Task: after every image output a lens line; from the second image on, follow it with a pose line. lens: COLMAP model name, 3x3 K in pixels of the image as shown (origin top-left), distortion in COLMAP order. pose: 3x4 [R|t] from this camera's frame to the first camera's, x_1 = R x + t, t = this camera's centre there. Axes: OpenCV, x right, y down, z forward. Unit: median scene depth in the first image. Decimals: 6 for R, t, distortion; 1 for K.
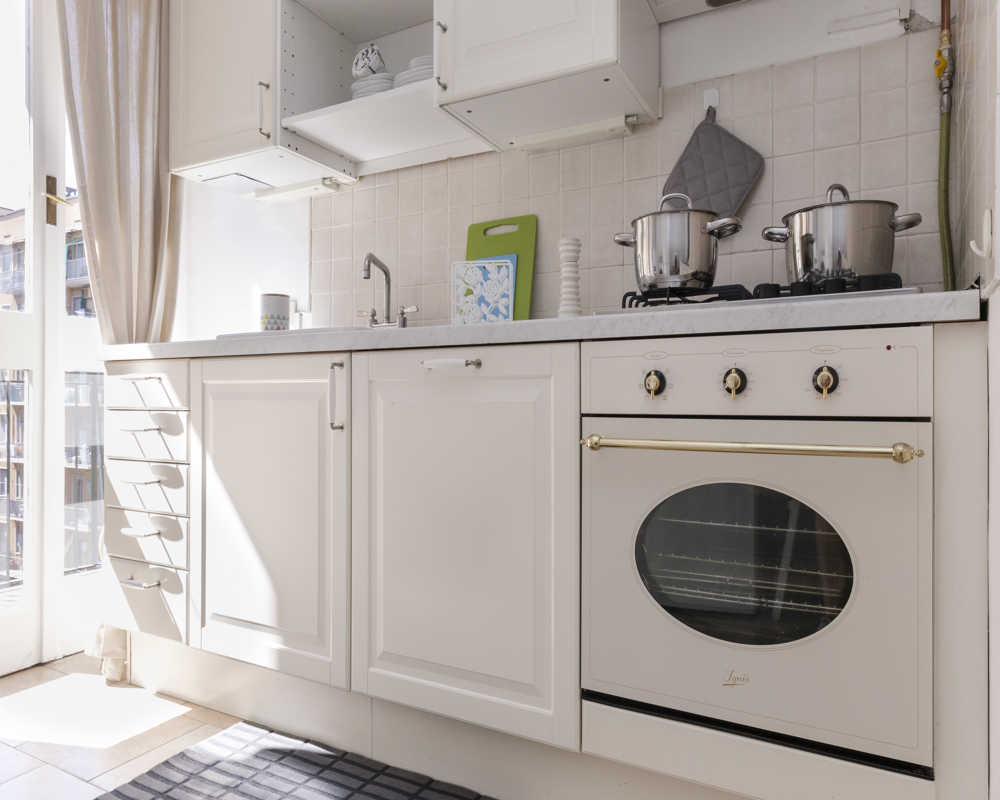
lens RADIAL K [[677.1, 0, 499.7], [0, 677.1, 401.6], [0, 0, 1]] dist [-0.004309, 0.012711]
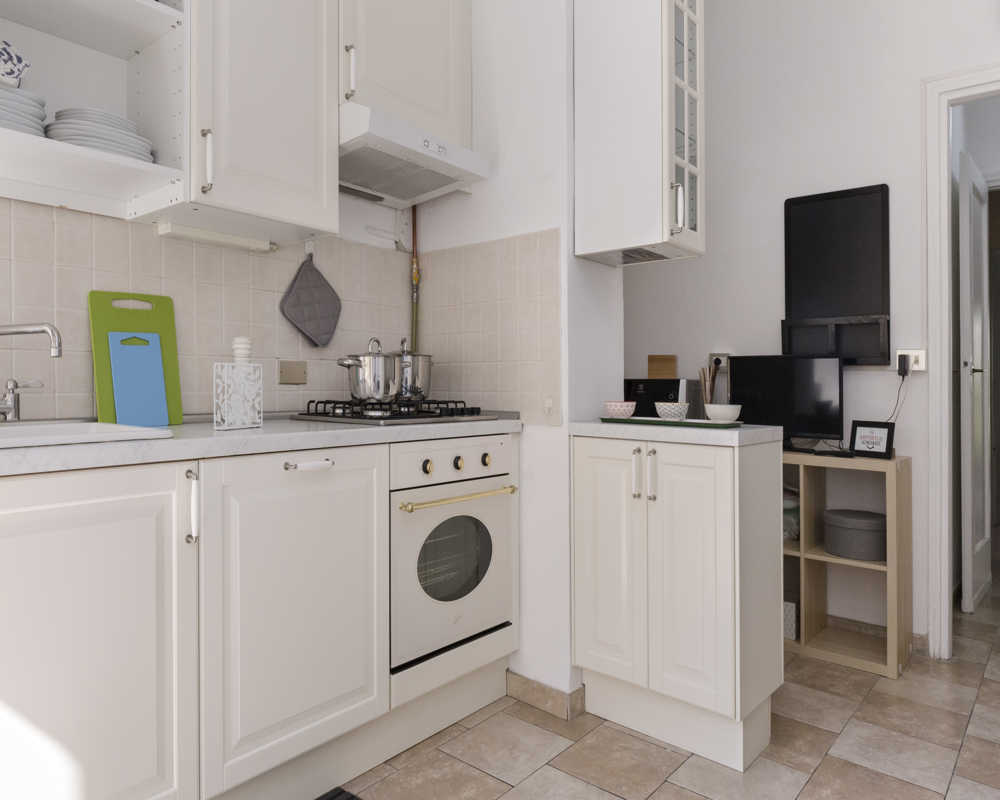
lens RADIAL K [[677.1, 0, 500.9], [0, 677.1, 390.6], [0, 0, 1]] dist [-0.004309, 0.012711]
pose [[0.190257, -0.009581, 0.981688, -0.980495], [-0.005240, 0.999928, 0.010775, -0.166222], [-0.981720, -0.007194, 0.190193, 0.343080]]
